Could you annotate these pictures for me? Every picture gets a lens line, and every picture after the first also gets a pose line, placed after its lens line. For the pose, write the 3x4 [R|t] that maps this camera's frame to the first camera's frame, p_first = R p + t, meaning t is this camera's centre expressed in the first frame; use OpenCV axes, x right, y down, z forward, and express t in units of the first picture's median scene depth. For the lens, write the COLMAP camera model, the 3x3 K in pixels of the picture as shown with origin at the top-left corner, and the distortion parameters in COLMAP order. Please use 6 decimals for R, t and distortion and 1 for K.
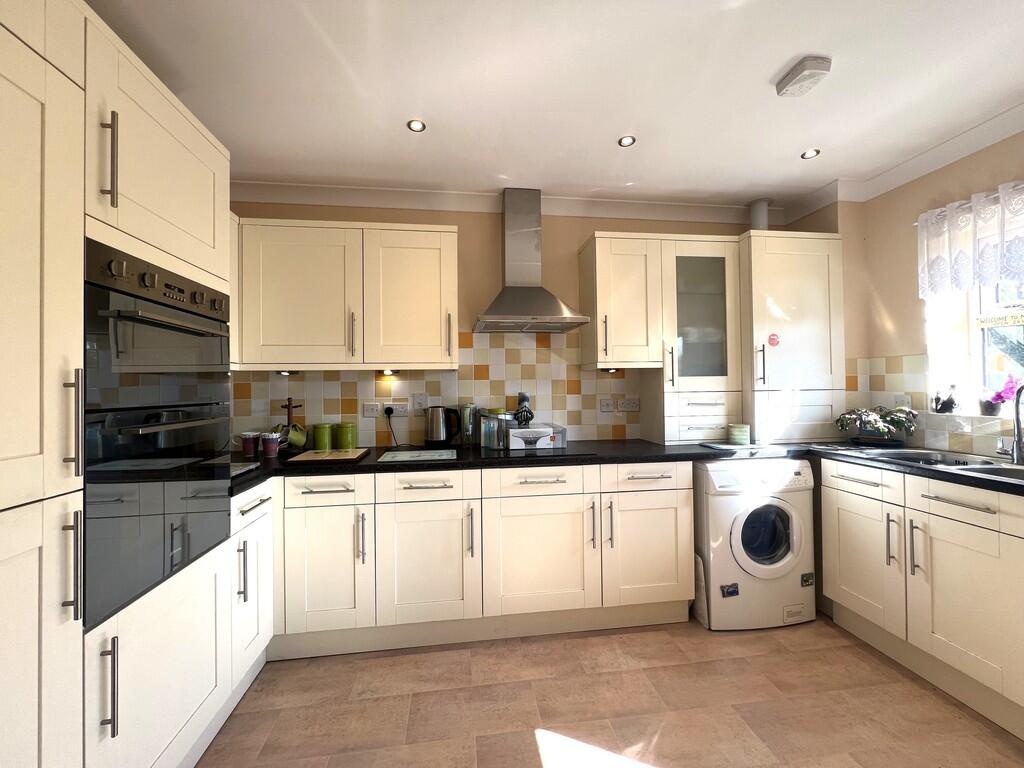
lens RADIAL K [[406.2, 0, 512.0], [0, 406.2, 384.0], [0, 0, 1]] dist [-0.001123, -0.000666]
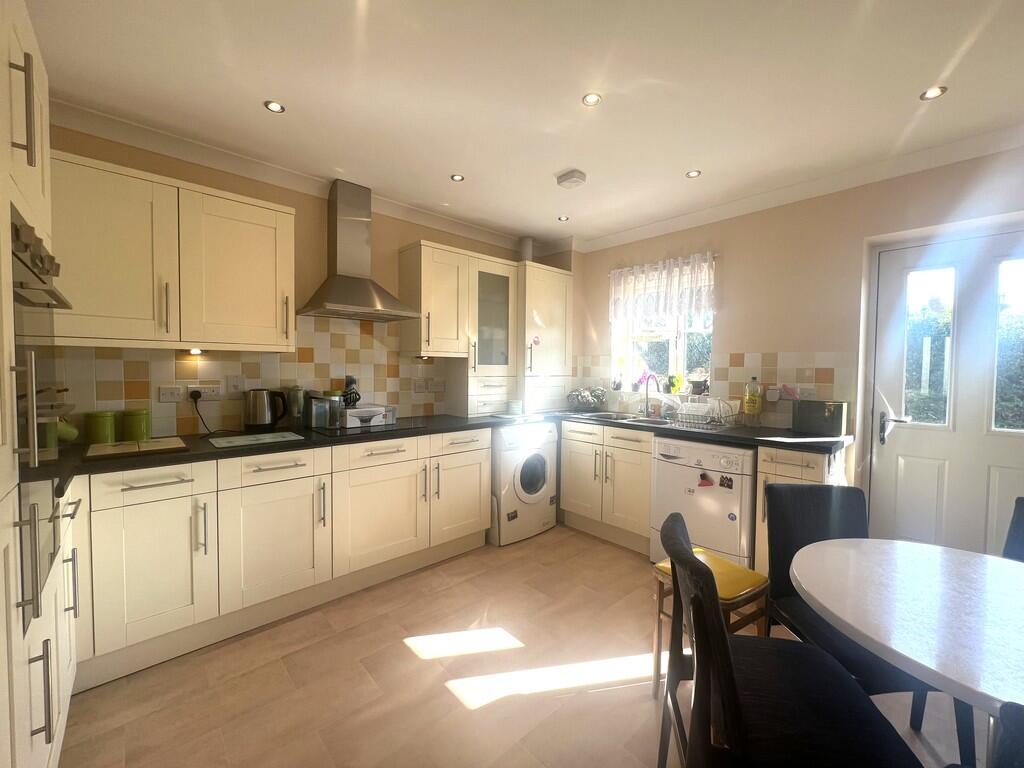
lens RADIAL K [[406.2, 0, 512.0], [0, 406.2, 384.0], [0, 0, 1]] dist [-0.001123, -0.000666]
pose [[0.820680, -0.001619, 0.571386, -0.262242], [-0.024923, 0.998943, 0.038628, -0.009842], [-0.570844, -0.045942, 0.819772, -0.140634]]
